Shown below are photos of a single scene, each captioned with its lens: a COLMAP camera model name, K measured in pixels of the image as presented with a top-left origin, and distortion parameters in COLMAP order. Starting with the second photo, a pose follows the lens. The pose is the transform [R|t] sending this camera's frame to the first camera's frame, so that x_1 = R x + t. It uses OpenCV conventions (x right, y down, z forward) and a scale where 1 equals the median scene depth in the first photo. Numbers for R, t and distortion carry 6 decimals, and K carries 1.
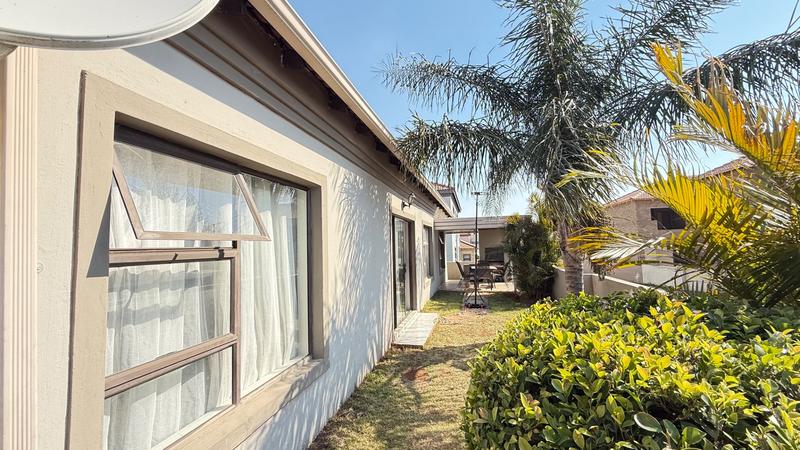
lens RADIAL K [[320.9, 0, 400.0], [0, 320.9, 225.0], [0, 0, 1]] dist [-0.000157, -0.000187]
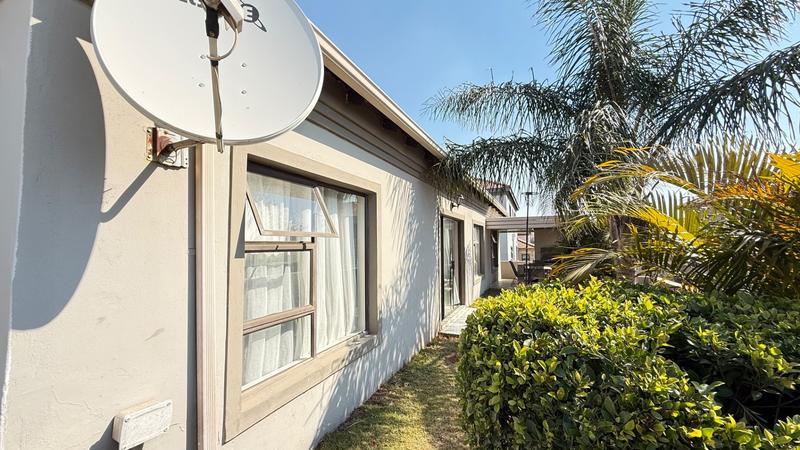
lens RADIAL K [[320.9, 0, 400.0], [0, 320.9, 225.0], [0, 0, 1]] dist [-0.000157, -0.000187]
pose [[0.984830, 0.009109, -0.173283, 0.036199], [-0.007932, 0.999941, 0.007480, -0.006655], [0.173340, -0.005992, 0.984844, -0.122855]]
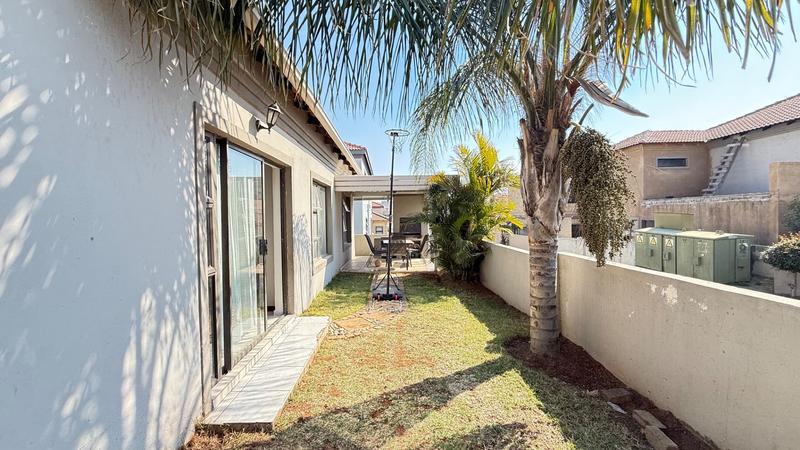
lens RADIAL K [[320.9, 0, 400.0], [0, 320.9, 225.0], [0, 0, 1]] dist [-0.000157, -0.000187]
pose [[0.964291, 0.005329, 0.264791, 0.143581], [-0.027894, 0.996280, 0.081530, 0.071233], [-0.263371, -0.086005, 0.960853, 0.640001]]
